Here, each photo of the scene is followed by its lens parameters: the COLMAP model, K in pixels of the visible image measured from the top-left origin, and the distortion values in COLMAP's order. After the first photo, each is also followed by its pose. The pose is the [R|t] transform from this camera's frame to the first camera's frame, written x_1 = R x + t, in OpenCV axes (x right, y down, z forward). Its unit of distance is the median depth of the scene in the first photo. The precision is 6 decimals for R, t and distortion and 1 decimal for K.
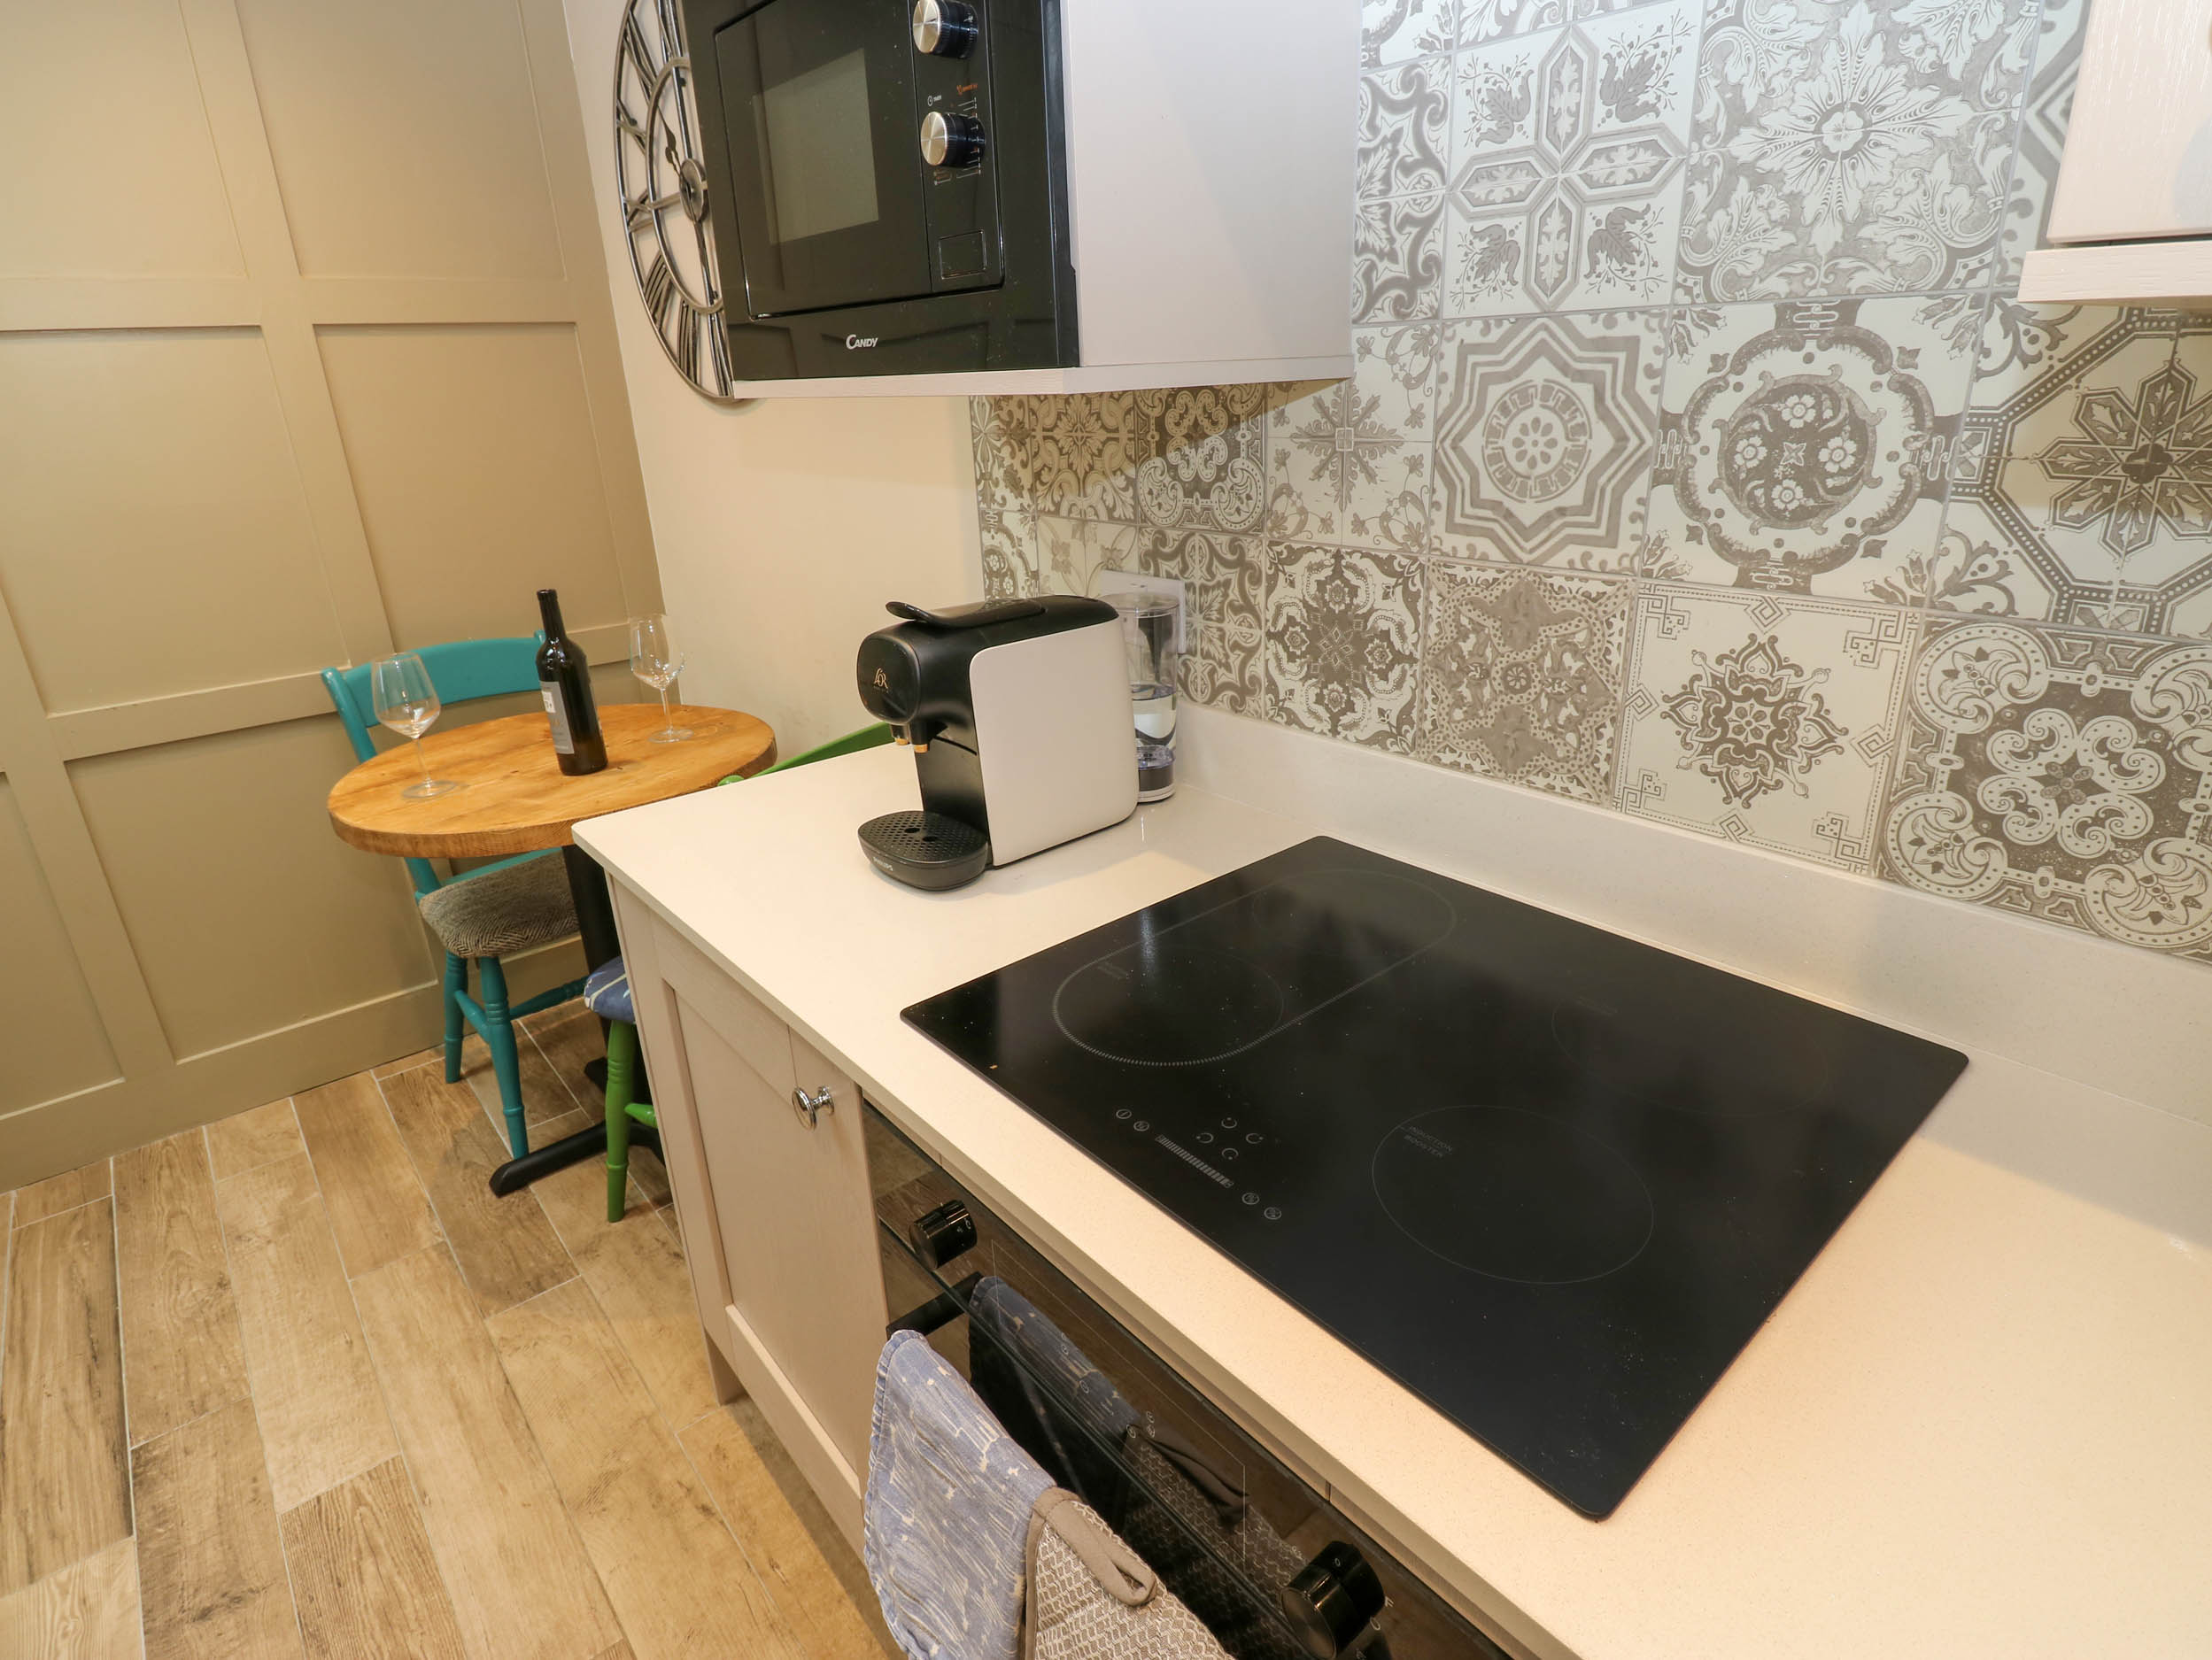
lens RADIAL K [[1155.2, 0, 1123.7], [0, 1155.2, 809.3], [0, 0, 1]] dist [-0.003088, -0.011841]
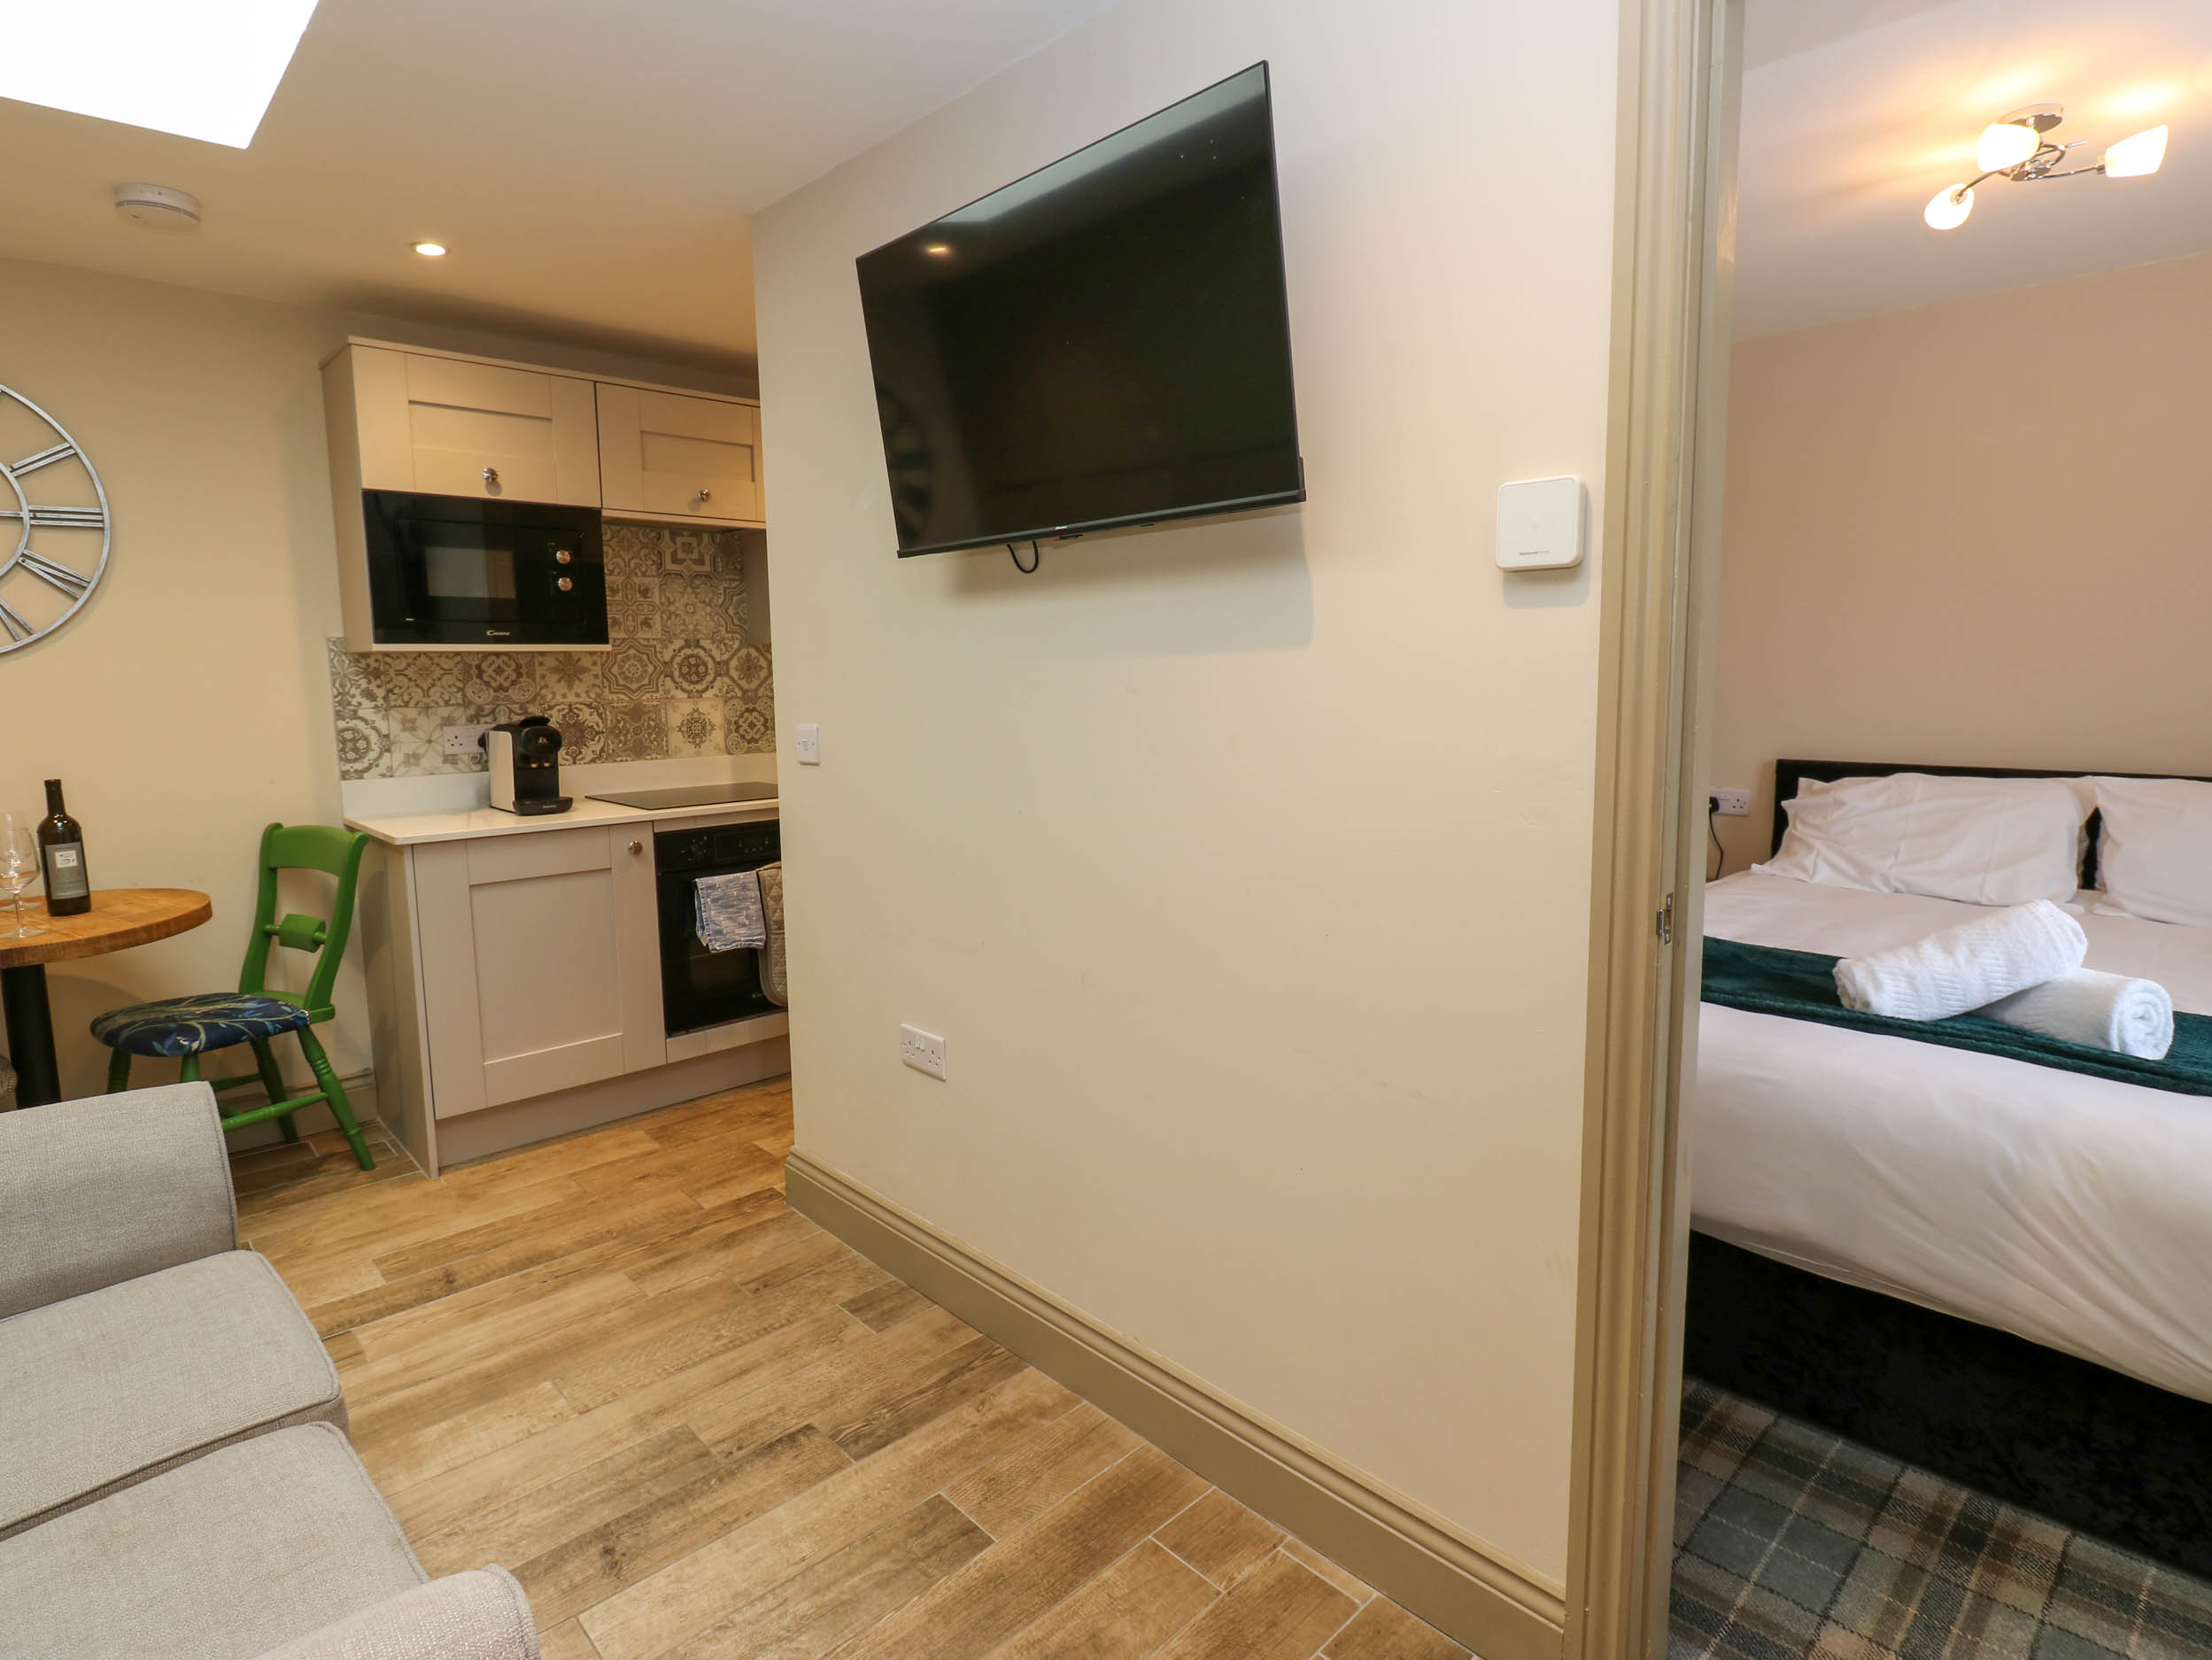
lens RADIAL K [[1155.2, 0, 1130.5], [0, 1155.2, 799.1], [0, 0, 1]] dist [-0.003088, -0.011841]
pose [[-0.060655, -0.080027, 0.994946, -3.493170], [0.367592, 0.924935, 0.096805, 0.315270], [-0.928007, 0.371606, -0.026685, -0.283439]]
